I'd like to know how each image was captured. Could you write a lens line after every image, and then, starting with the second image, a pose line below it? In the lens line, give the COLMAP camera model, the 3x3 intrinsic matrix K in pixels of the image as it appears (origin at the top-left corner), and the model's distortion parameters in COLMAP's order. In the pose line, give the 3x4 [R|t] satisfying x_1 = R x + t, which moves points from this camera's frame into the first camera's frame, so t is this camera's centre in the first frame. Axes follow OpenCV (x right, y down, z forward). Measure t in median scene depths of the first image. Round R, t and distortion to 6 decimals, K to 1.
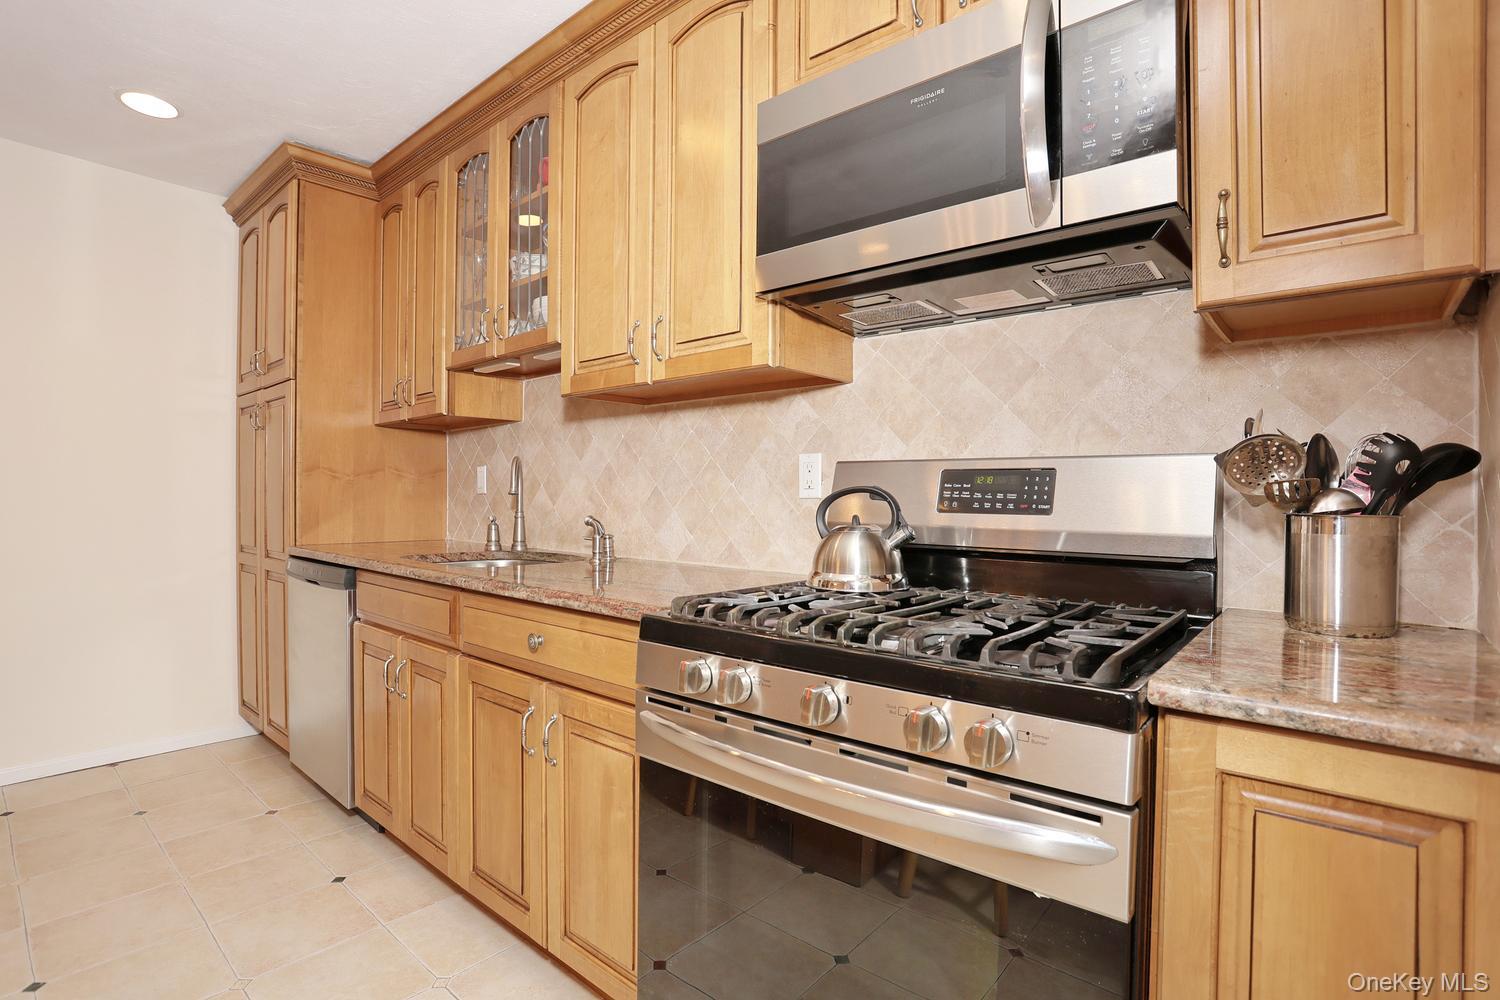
lens RADIAL K [[726.2, 0, 734.9], [0, 726.2, 500.3], [0, 0, 1]] dist [-0.040315, 0.010409]
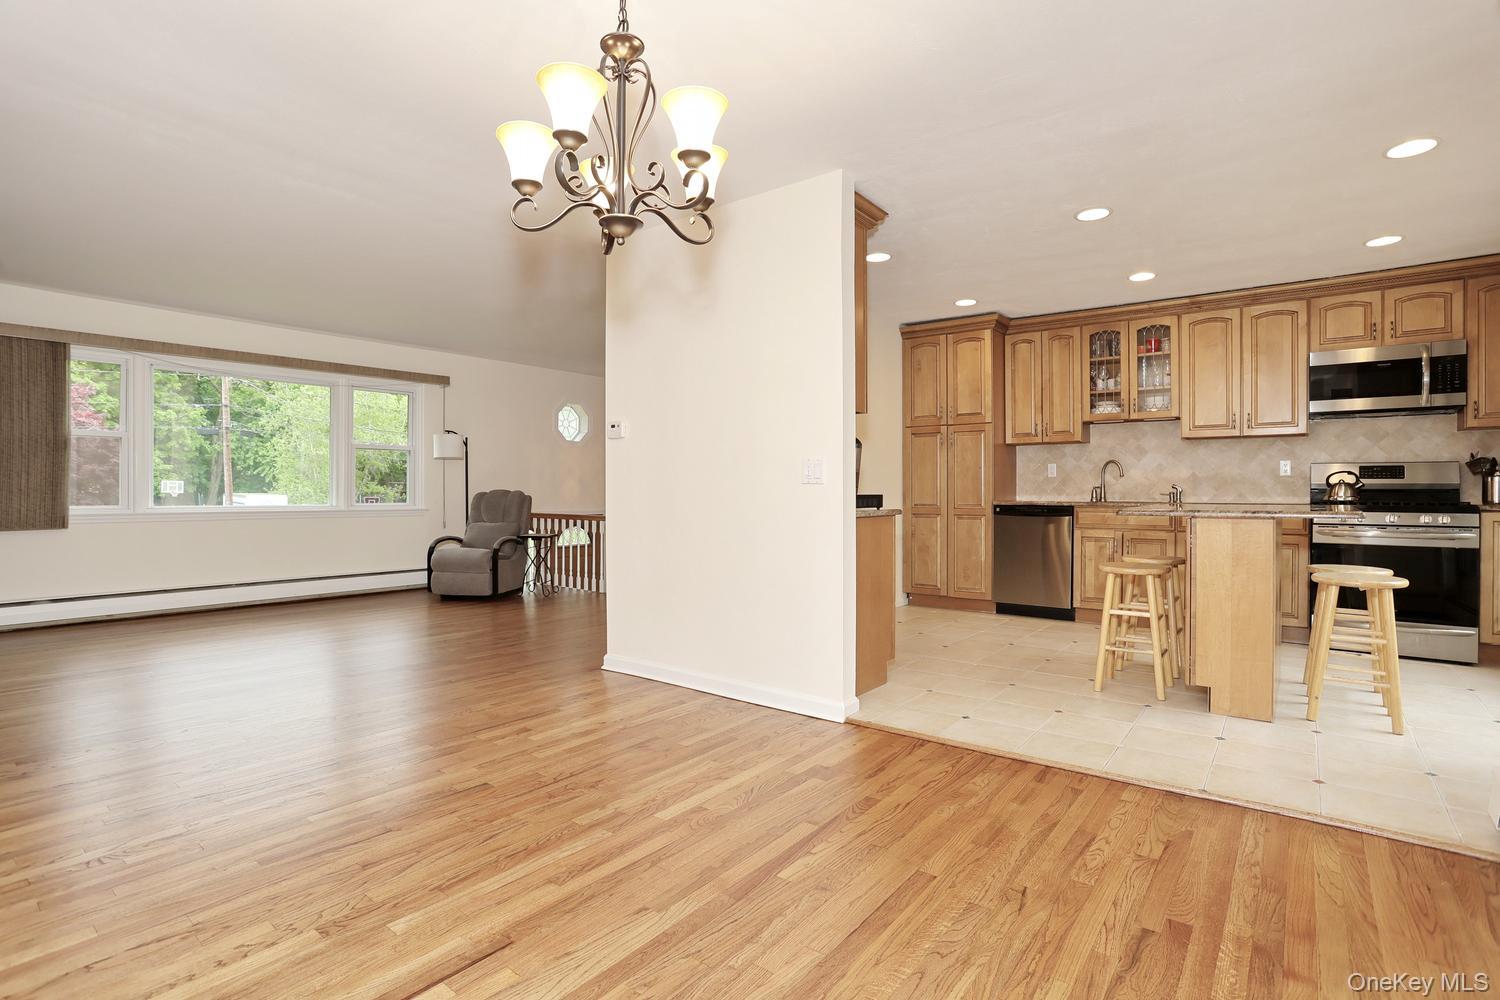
lens RADIAL K [[726.2, 0, 747.5], [0, 726.2, 495.1], [0, 0, 1]] dist [-0.040315, 0.010409]
pose [[0.998009, -0.000859, 0.063071, -2.556541], [0.000982, 0.999998, -0.001925, 0.087376], [-0.063069, 0.001983, 0.998007, -1.918373]]
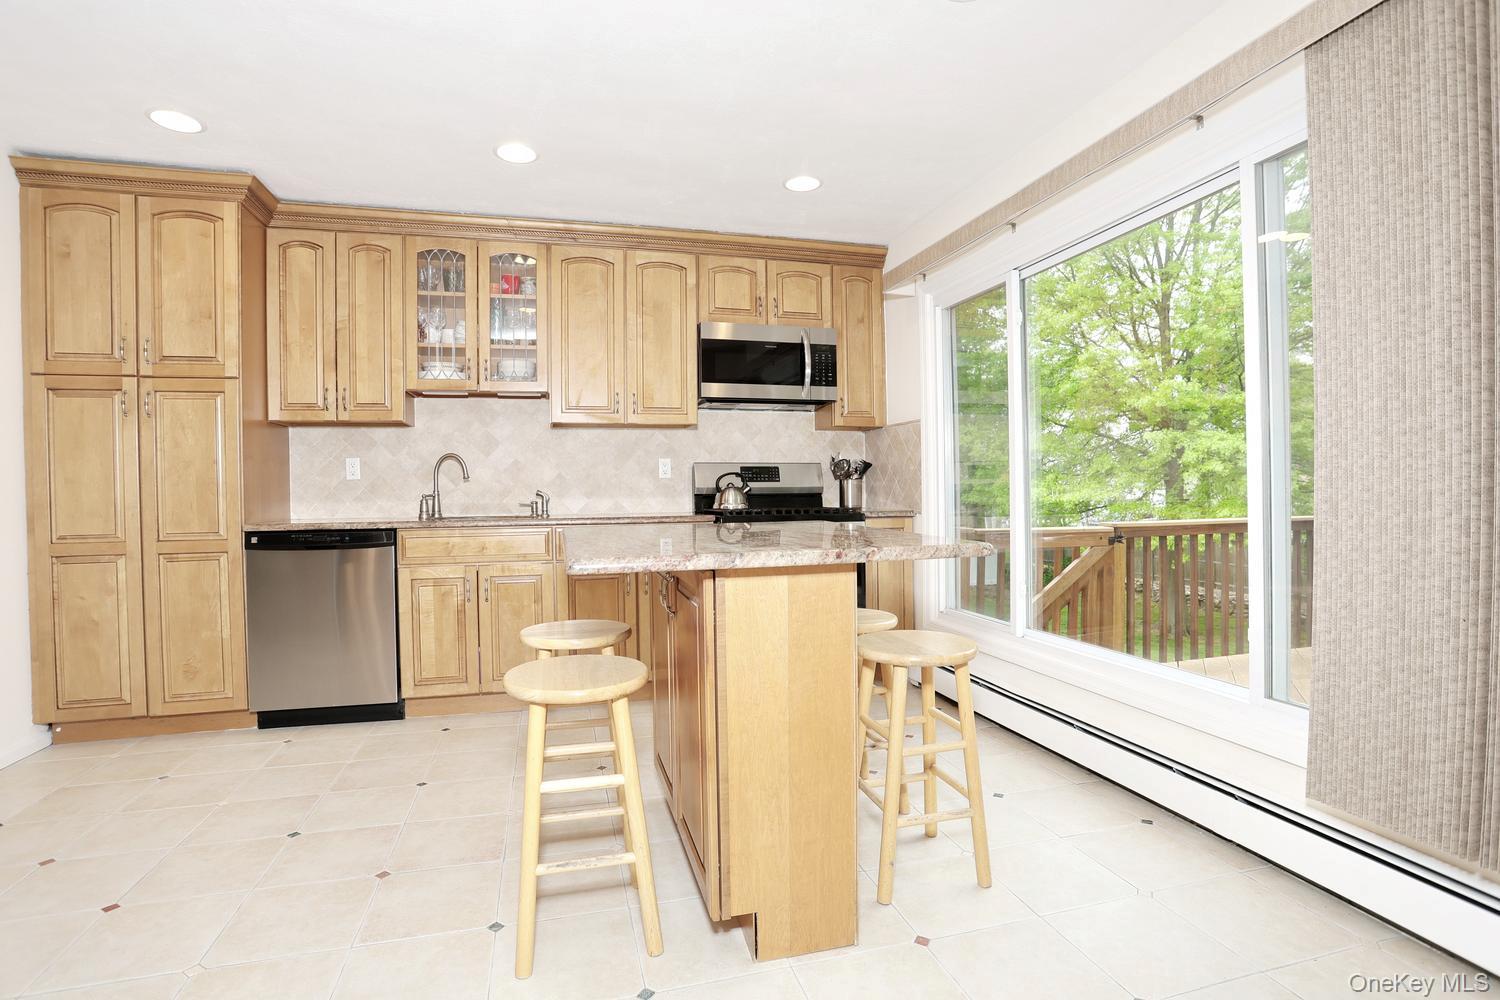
lens RADIAL K [[726.2, 0, 741.0], [0, 726.2, 490.1], [0, 0, 1]] dist [-0.040315, 0.010409]
pose [[0.551445, -0.011632, 0.834130, -1.936606], [0.020361, 0.999793, 0.000481, 0.043632], [-0.833962, 0.016718, 0.551568, -0.496446]]
